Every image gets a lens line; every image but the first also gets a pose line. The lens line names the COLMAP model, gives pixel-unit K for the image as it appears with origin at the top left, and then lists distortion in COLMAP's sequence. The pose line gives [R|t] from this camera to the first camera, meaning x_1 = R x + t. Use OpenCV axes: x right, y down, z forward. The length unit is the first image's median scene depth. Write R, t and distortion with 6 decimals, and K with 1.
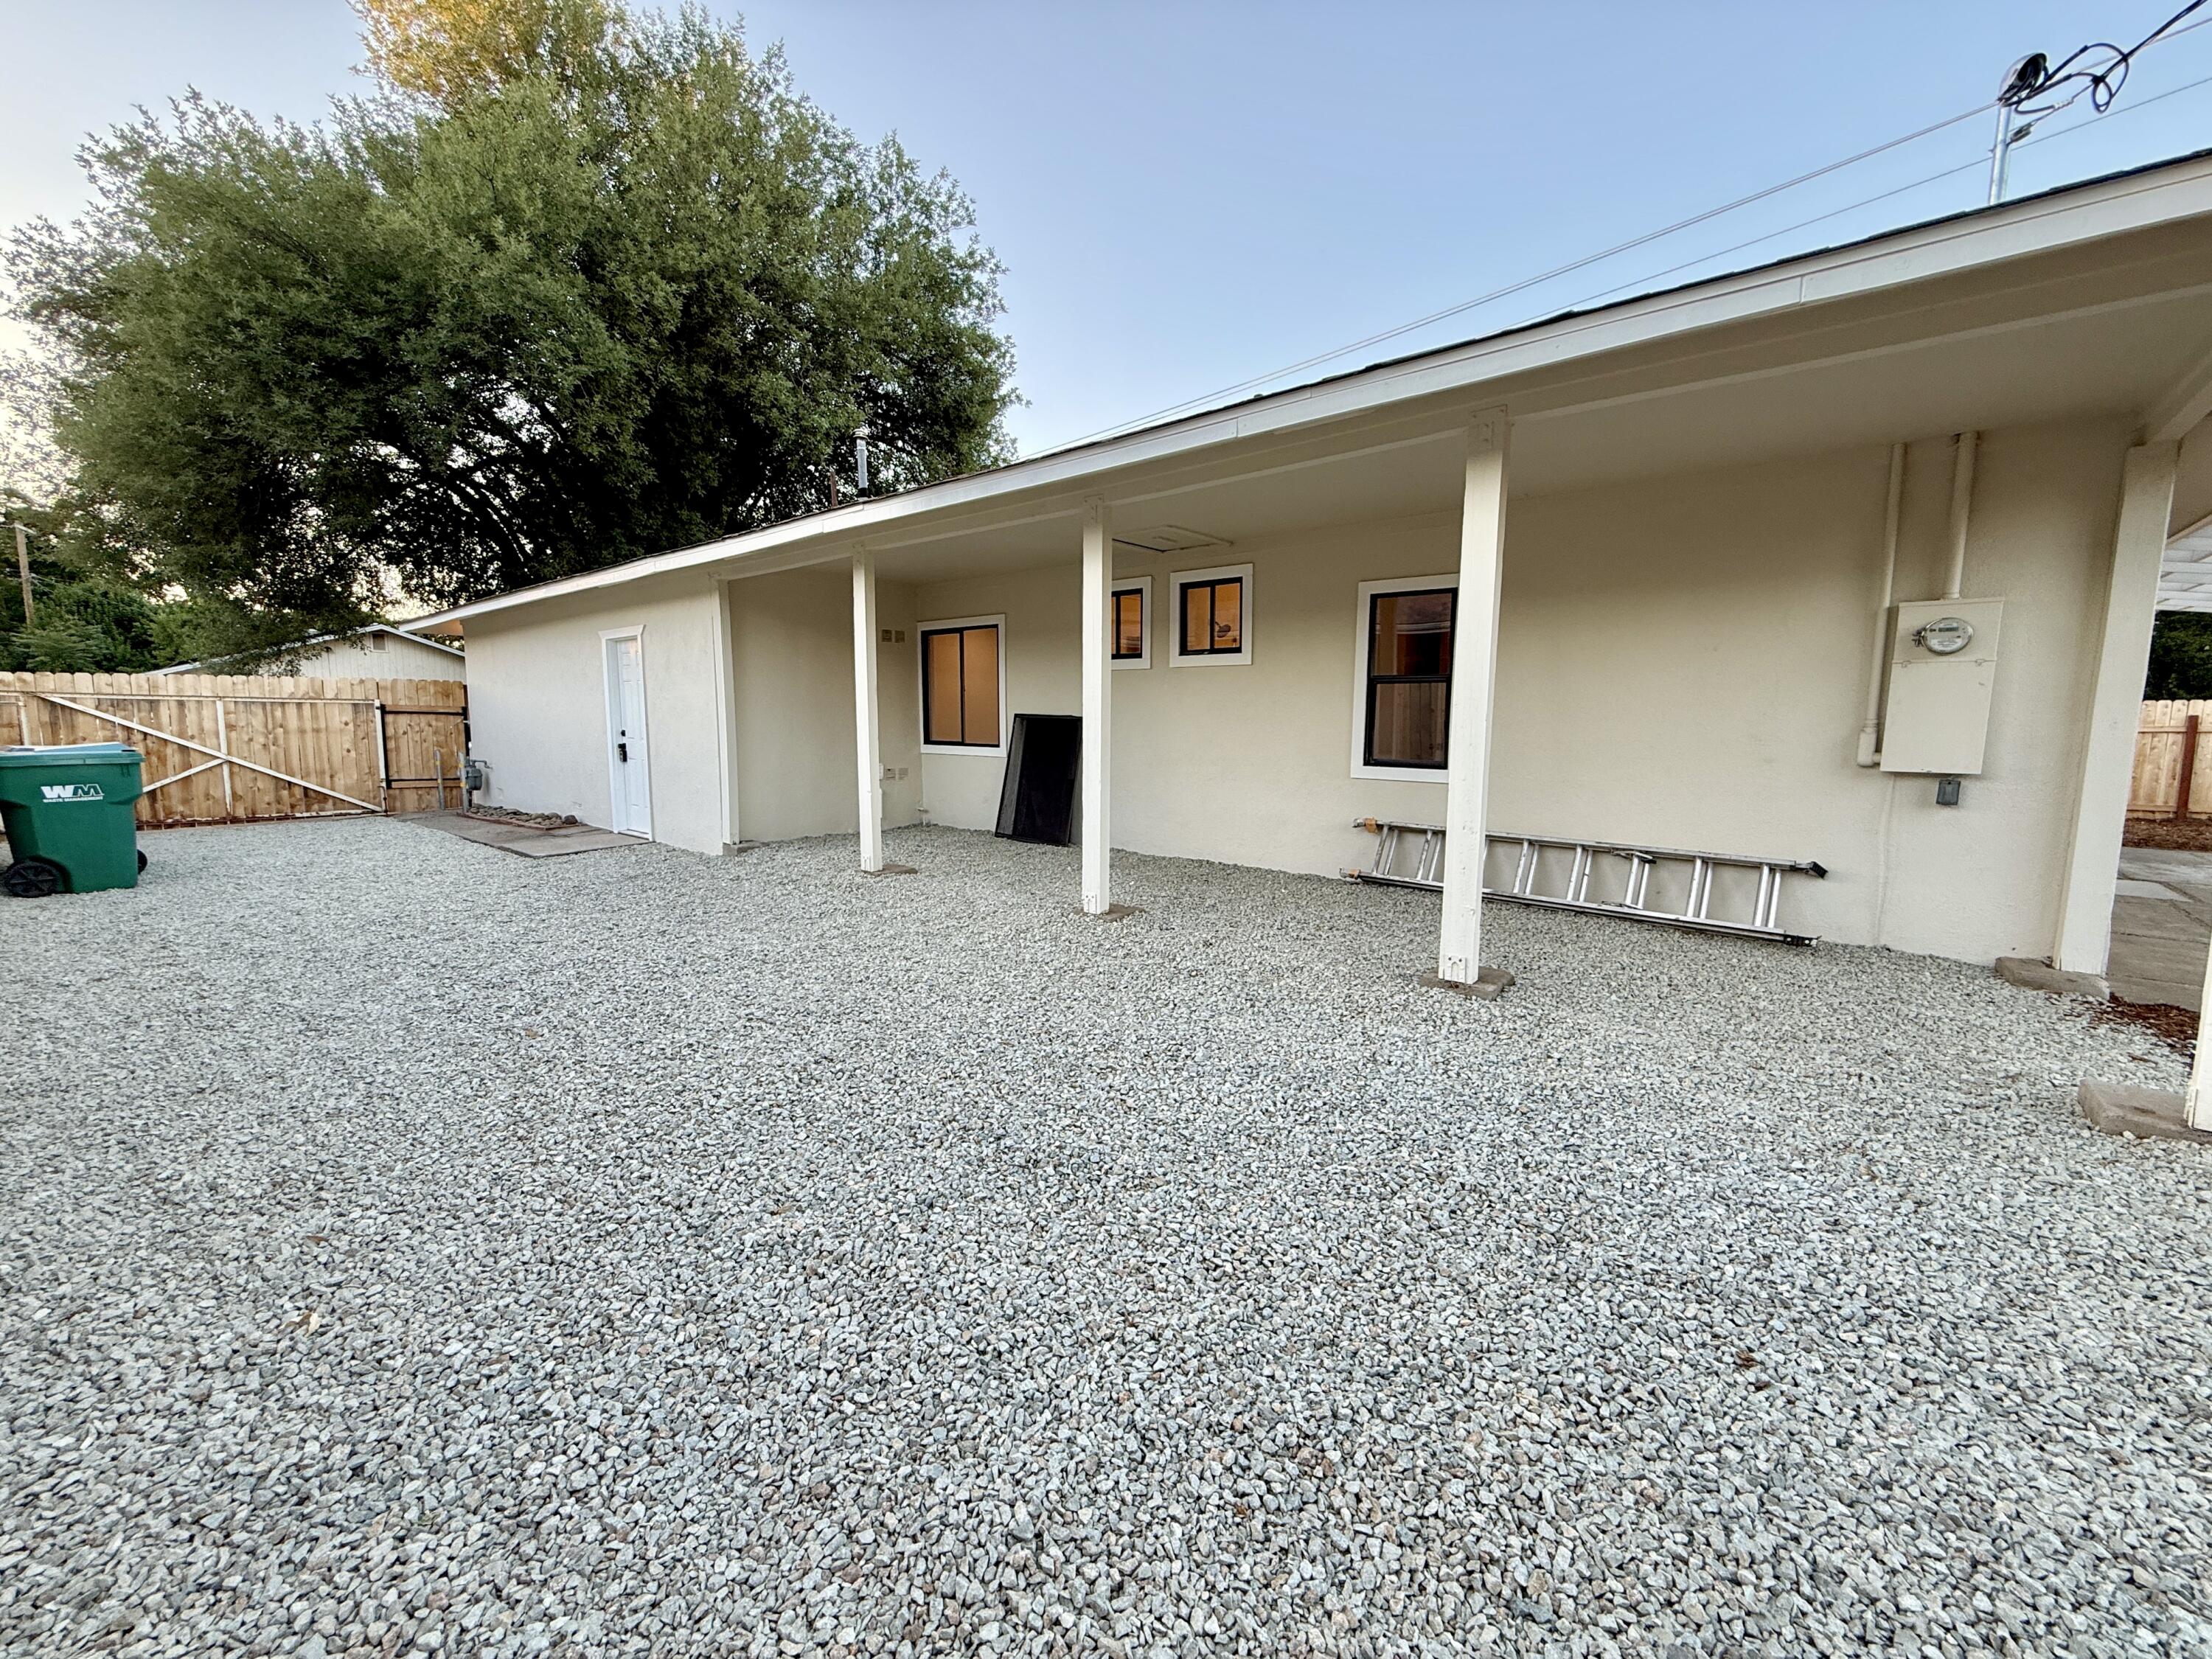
lens RADIAL K [[886.3, 0, 1101.1], [0, 886.3, 829.1], [0, 0, 1]] dist [-0.002040, 0.000883]
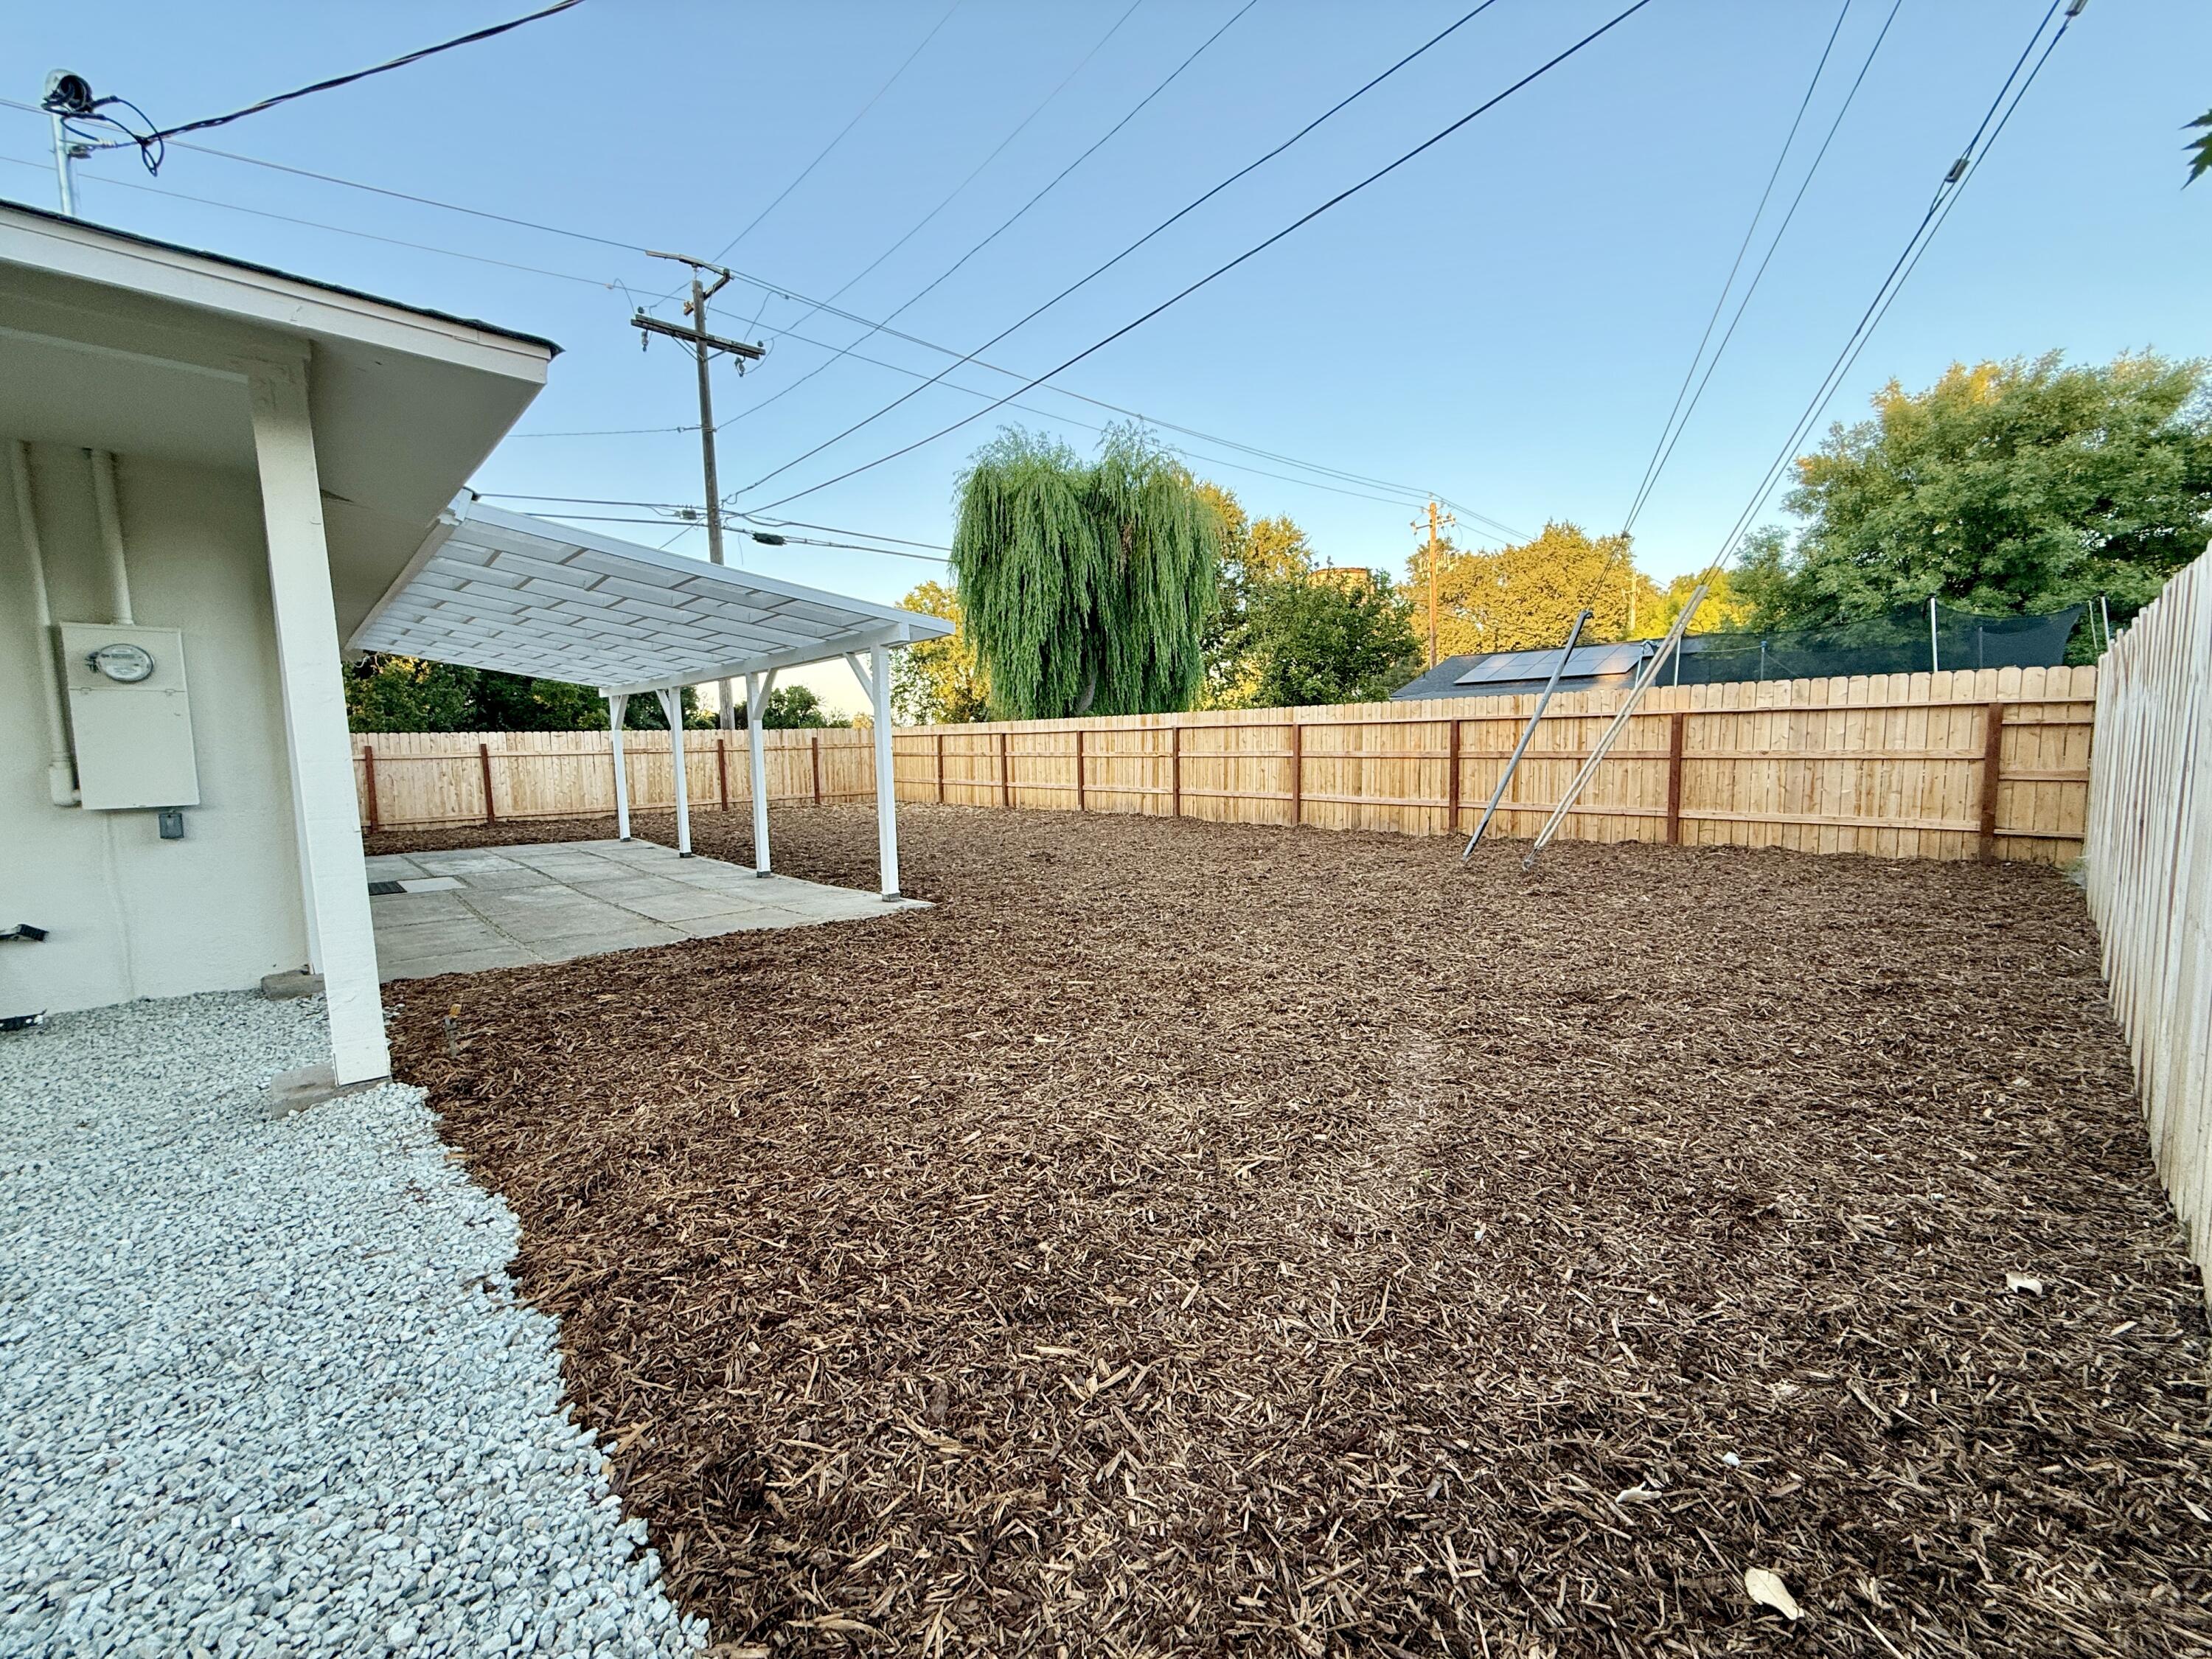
lens RADIAL K [[886.3, 0, 1102.0], [0, 886.3, 823.7], [0, 0, 1]] dist [-0.002040, 0.000883]
pose [[0.096164, -0.101348, 0.990192, 0.041504], [0.141574, 0.986081, 0.087178, 0.006711], [-0.985246, 0.131803, 0.109174, -0.045390]]
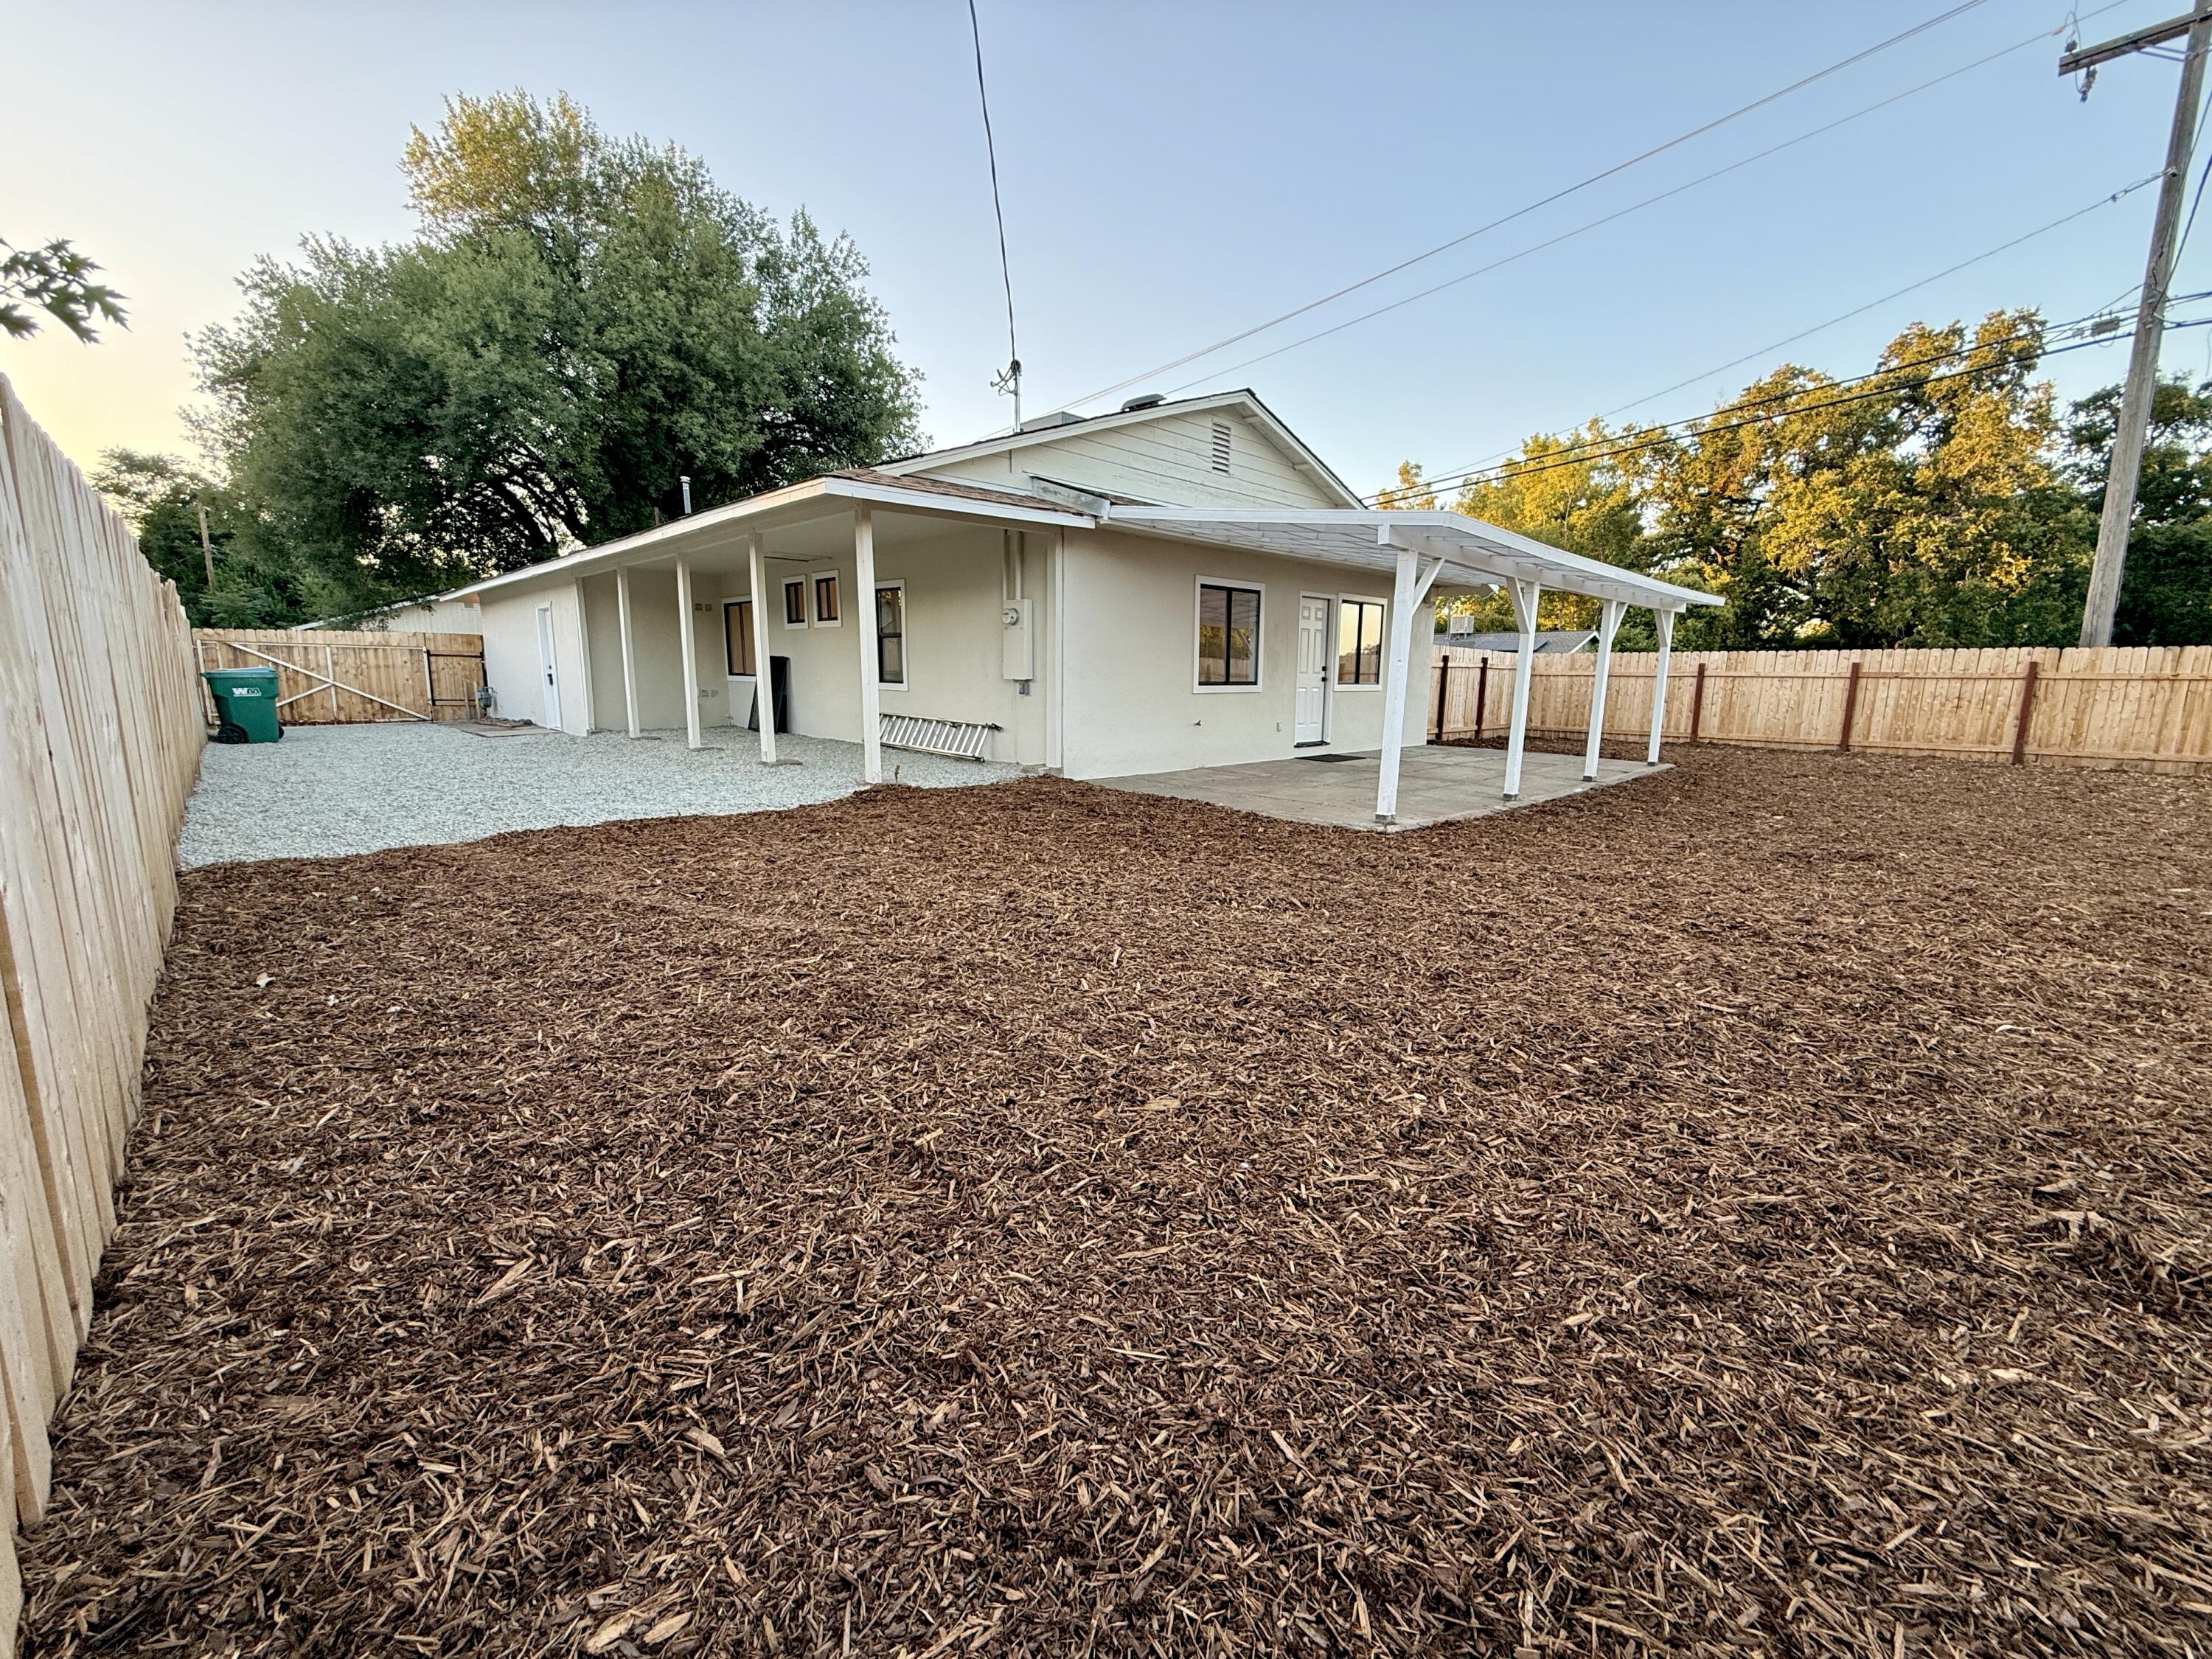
lens RADIAL K [[886.3, 0, 1103.9], [0, 886.3, 832.3], [0, 0, 1]] dist [-0.002040, 0.000883]
pose [[0.995478, 0.022221, -0.092361, 0.580500], [-0.017148, 0.998319, 0.055362, 0.080340], [0.093436, -0.053528, 0.994185, -0.499802]]
